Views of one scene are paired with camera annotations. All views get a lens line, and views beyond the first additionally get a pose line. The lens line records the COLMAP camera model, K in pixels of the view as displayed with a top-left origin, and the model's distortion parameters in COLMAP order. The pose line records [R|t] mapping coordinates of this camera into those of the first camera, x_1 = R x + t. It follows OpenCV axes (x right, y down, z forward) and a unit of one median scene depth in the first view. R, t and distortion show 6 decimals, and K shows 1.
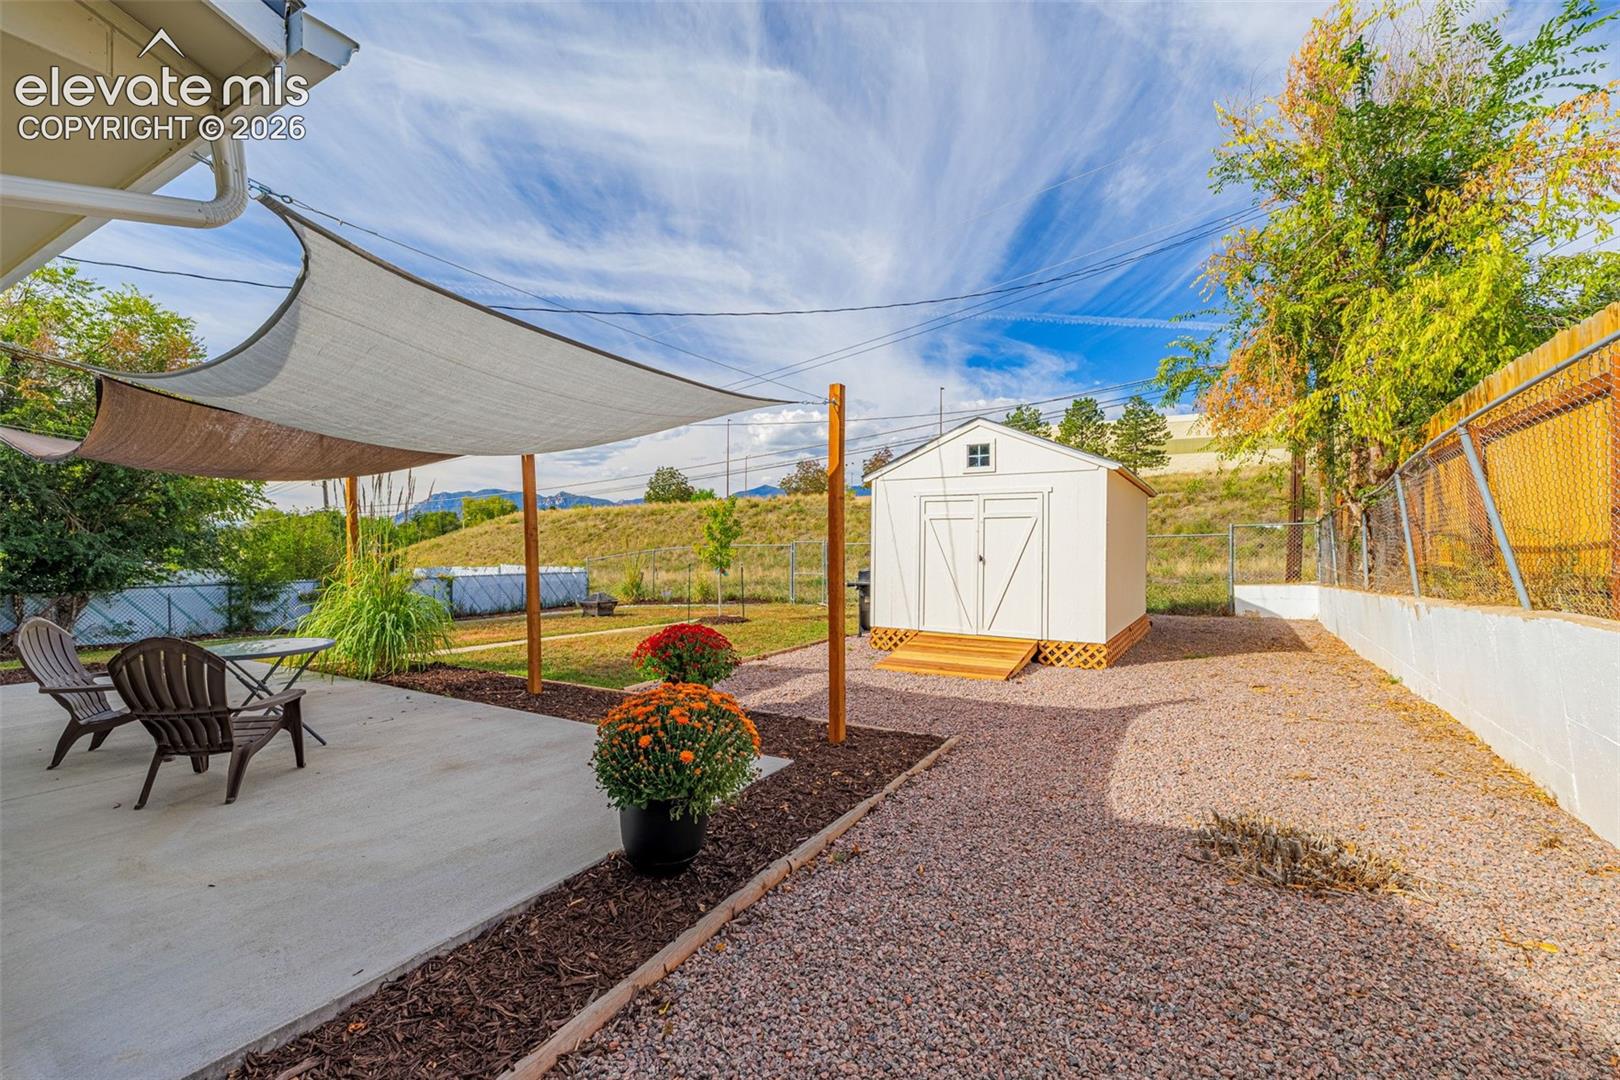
lens RADIAL K [[680.9, 0, 810.0], [0, 680.9, 540.0], [0, 0, 1]] dist [-0.002066, 0.000089]
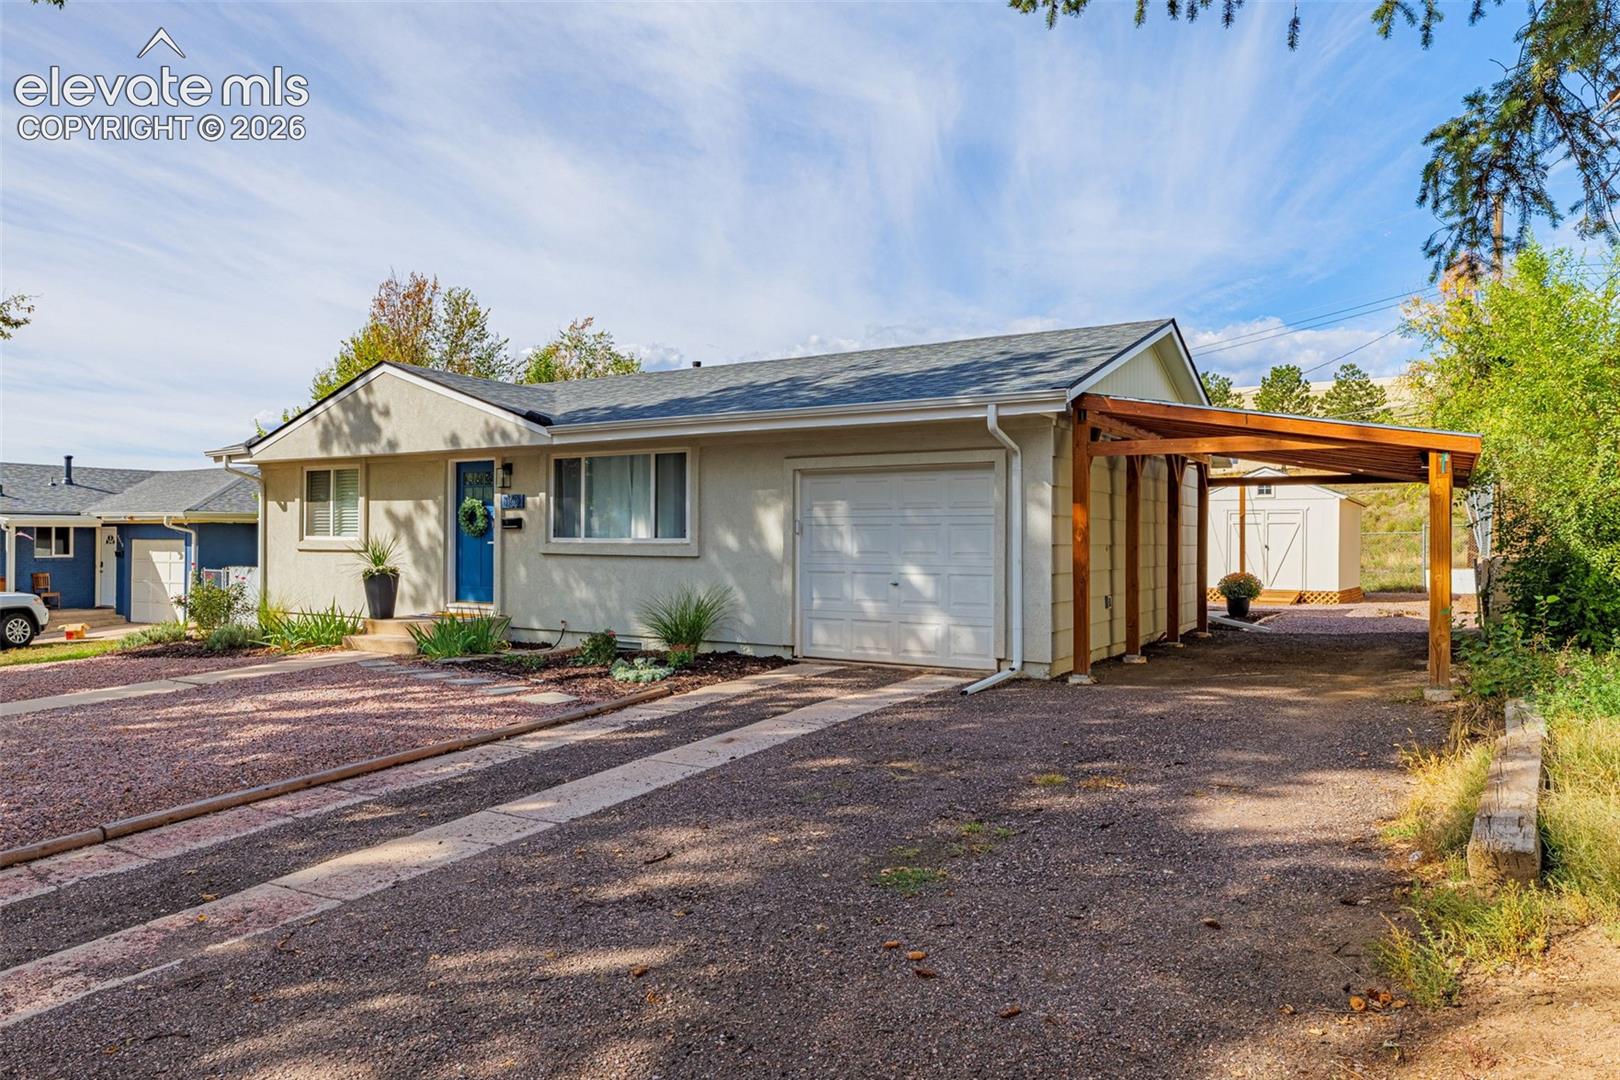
lens RADIAL K [[1017.3, 0, 810.0], [0, 1017.3, 540.0], [0, 0, 1]] dist [0.001785, 0.000806]
pose [[0.999328, 0.004266, -0.036399, -0.294539], [-0.004081, 0.999978, 0.005141, 0.000480], [0.036420, -0.004989, 0.999324, -0.594116]]
